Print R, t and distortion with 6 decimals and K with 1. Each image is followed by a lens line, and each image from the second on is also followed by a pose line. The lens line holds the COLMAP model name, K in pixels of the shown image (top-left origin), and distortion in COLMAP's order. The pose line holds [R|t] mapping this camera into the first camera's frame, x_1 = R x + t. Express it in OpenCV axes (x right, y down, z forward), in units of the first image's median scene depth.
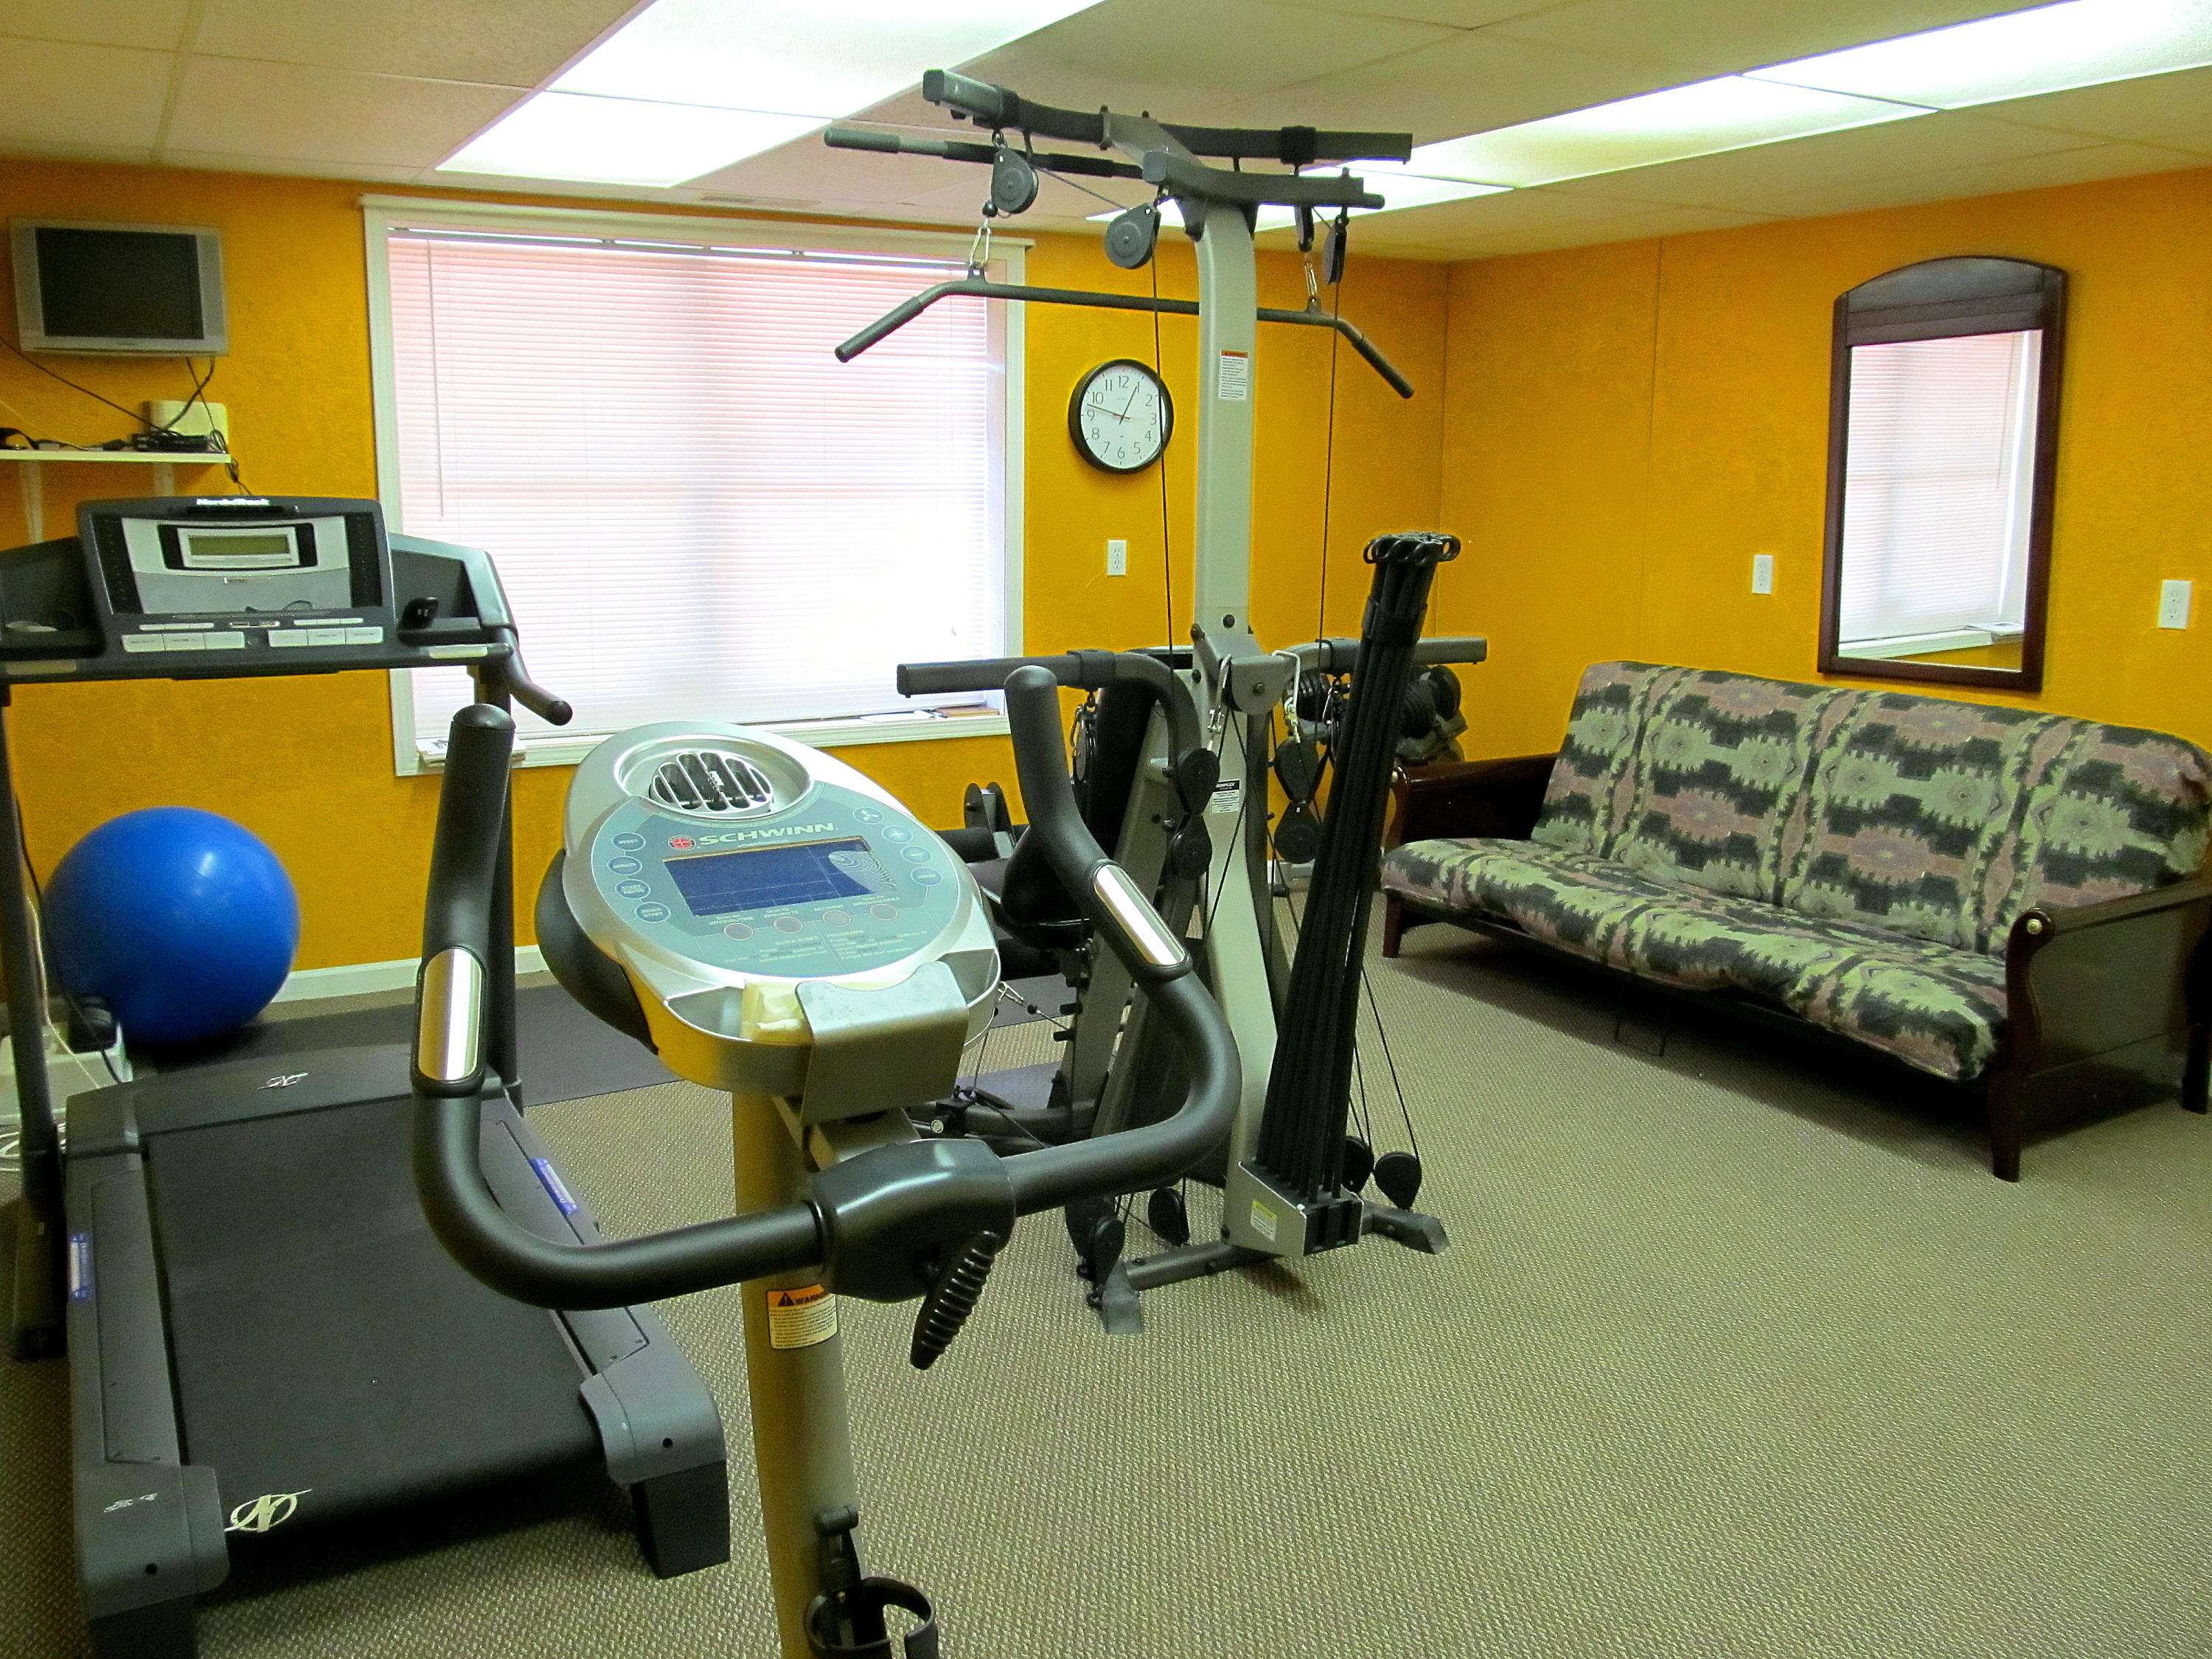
lens RADIAL K [[1799.0, 0, 1097.4], [0, 1799.0, 831.3], [0, 0, 1]] dist [-0.074306, 0.033159]
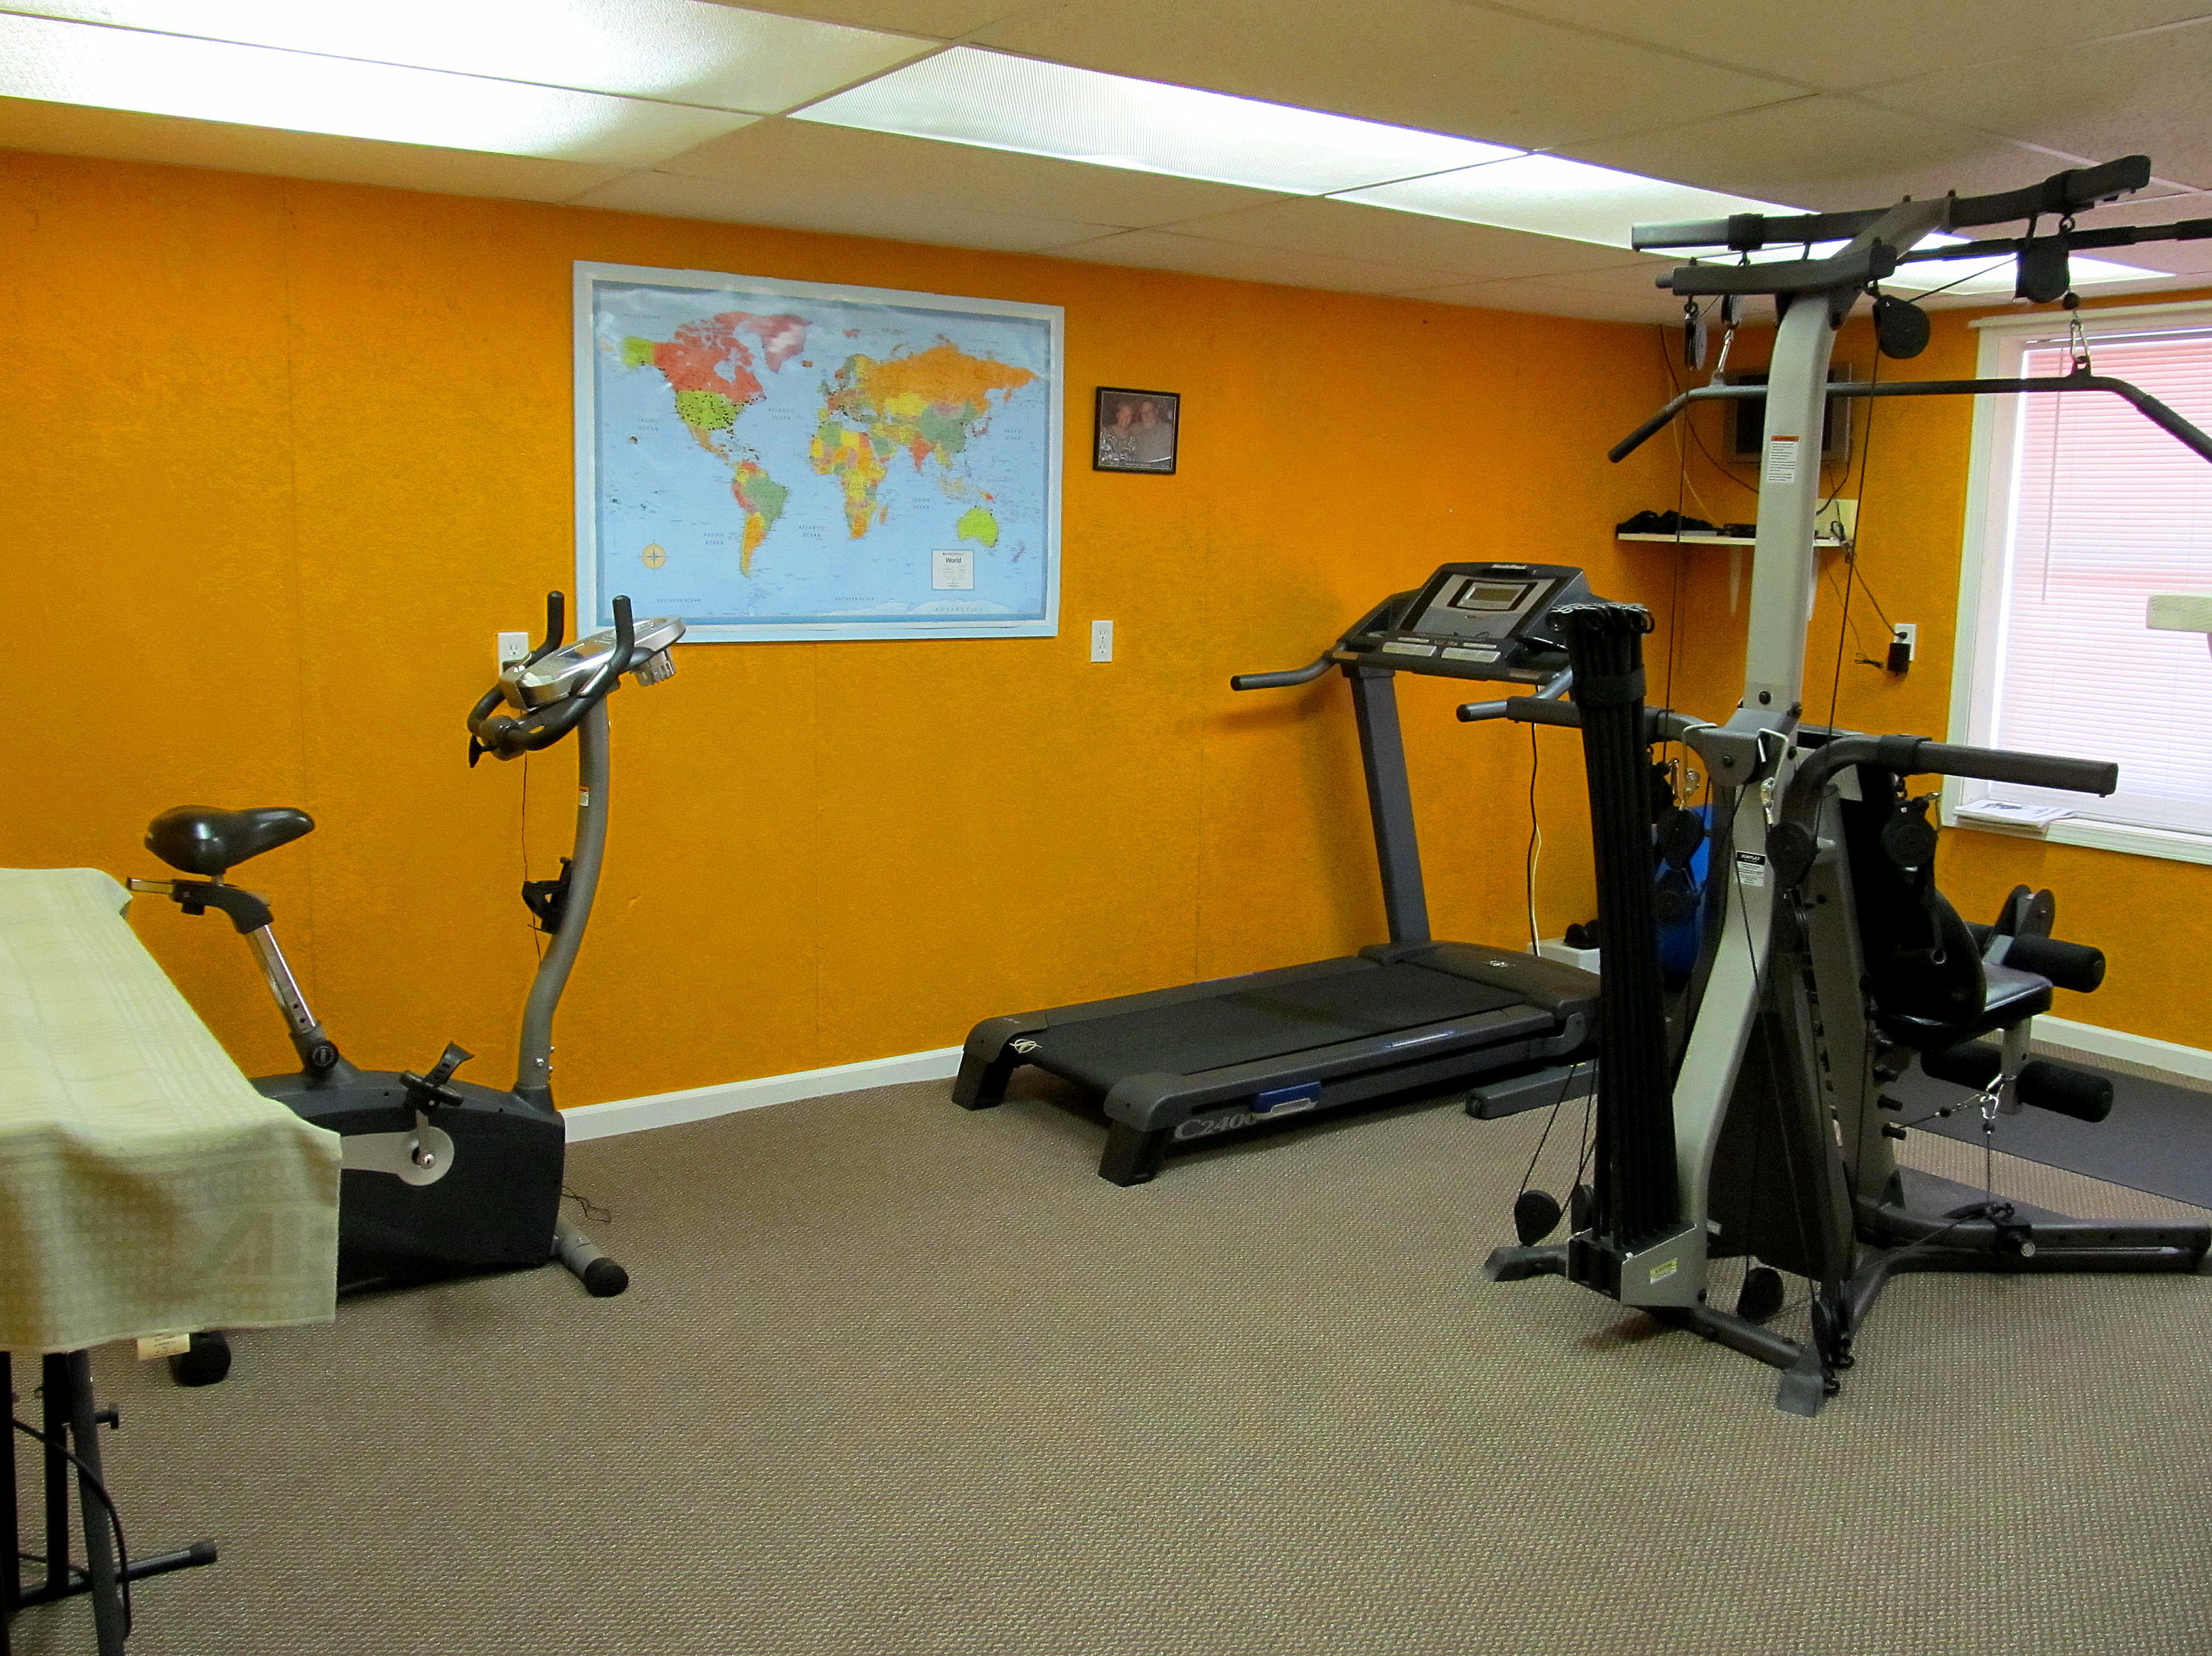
lens RADIAL K [[1799.0, 0, 1097.4], [0, 1799.0, 829.8], [0, 0, 1]] dist [-0.074306, 0.033159]
pose [[0.101600, 0.153638, -0.982890, 1.066281], [-0.209870, 0.969077, 0.129785, -0.098201], [0.972436, 0.193093, 0.130702, 0.530918]]
